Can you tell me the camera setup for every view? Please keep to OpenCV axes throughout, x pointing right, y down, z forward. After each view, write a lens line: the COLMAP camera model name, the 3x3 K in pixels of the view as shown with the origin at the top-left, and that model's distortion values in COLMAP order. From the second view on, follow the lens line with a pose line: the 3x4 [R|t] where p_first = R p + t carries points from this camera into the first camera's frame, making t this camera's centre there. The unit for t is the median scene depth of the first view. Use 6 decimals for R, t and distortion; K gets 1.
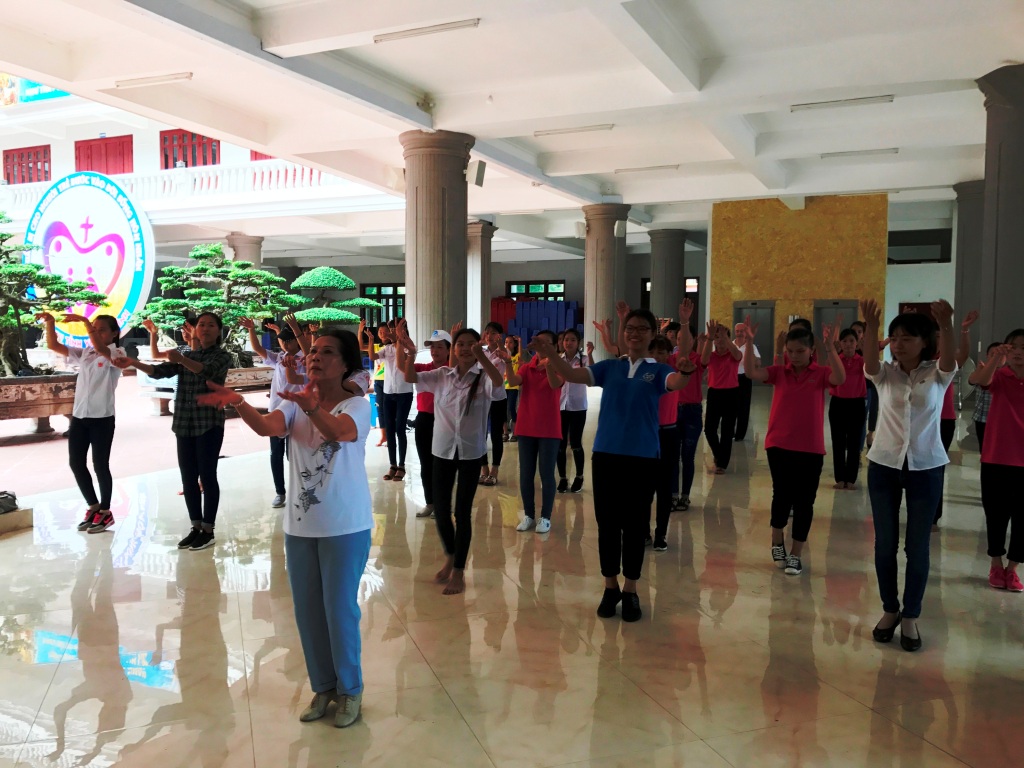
lens RADIAL K [[853.0, 0, 511.4], [0, 853.0, 377.0], [0, 0, 1]] dist [0.025261, -0.035537]
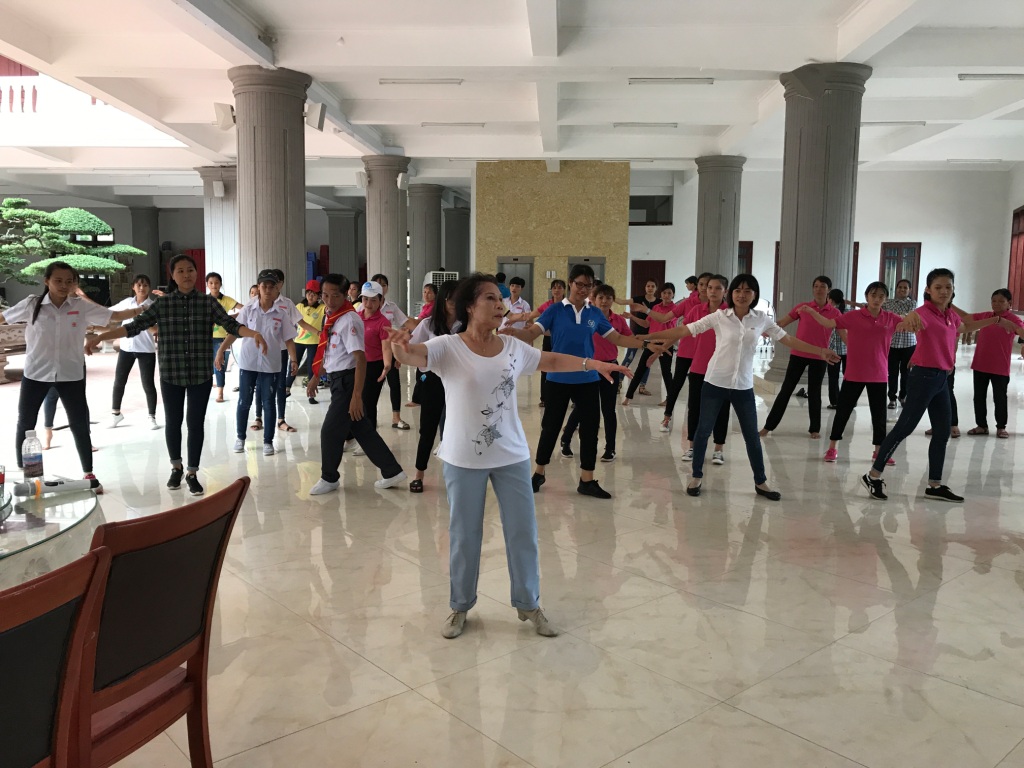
lens RADIAL K [[853.0, 0, 504.9], [0, 853.0, 383.2], [0, 0, 1]] dist [0.025261, -0.035537]
pose [[0.931884, -0.034262, 0.361134, -0.132642], [0.012475, 0.997968, 0.062491, 0.002509], [-0.362541, -0.053730, 0.930418, 0.005398]]
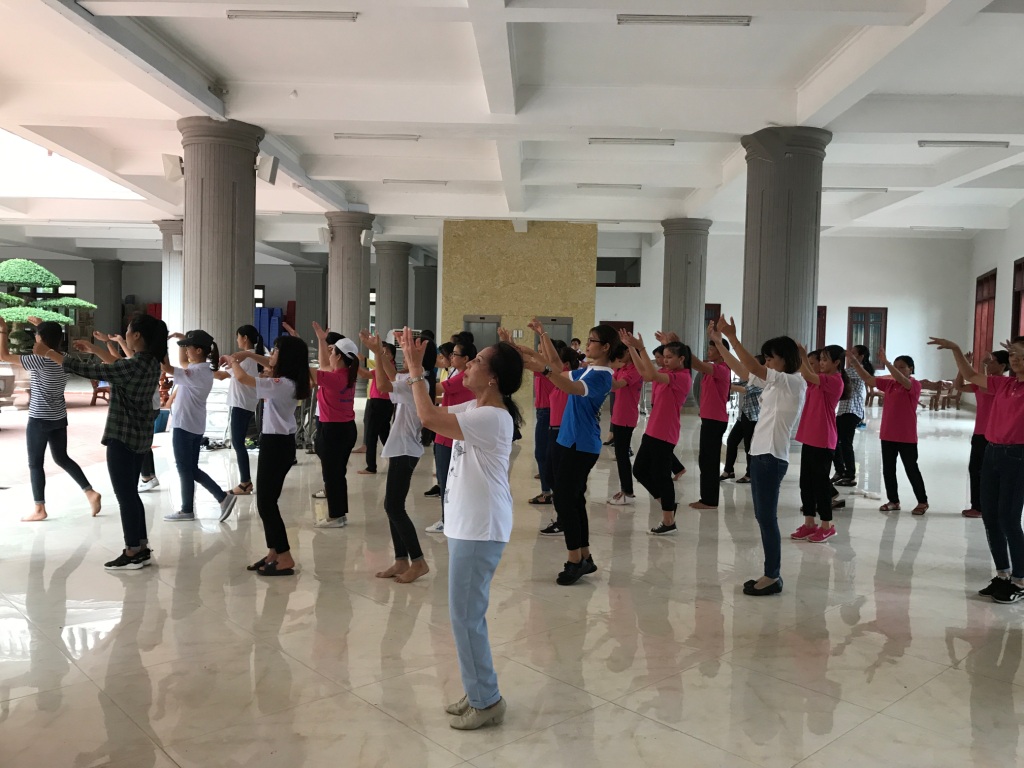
lens RADIAL K [[853.0, 0, 508.2], [0, 853.0, 383.9], [0, 0, 1]] dist [0.025261, -0.035537]
pose [[0.920145, 0.001472, 0.391575, -0.109076], [0.000231, 0.999991, -0.004302, -0.000136], [-0.391577, 0.004049, 0.920136, 0.023402]]
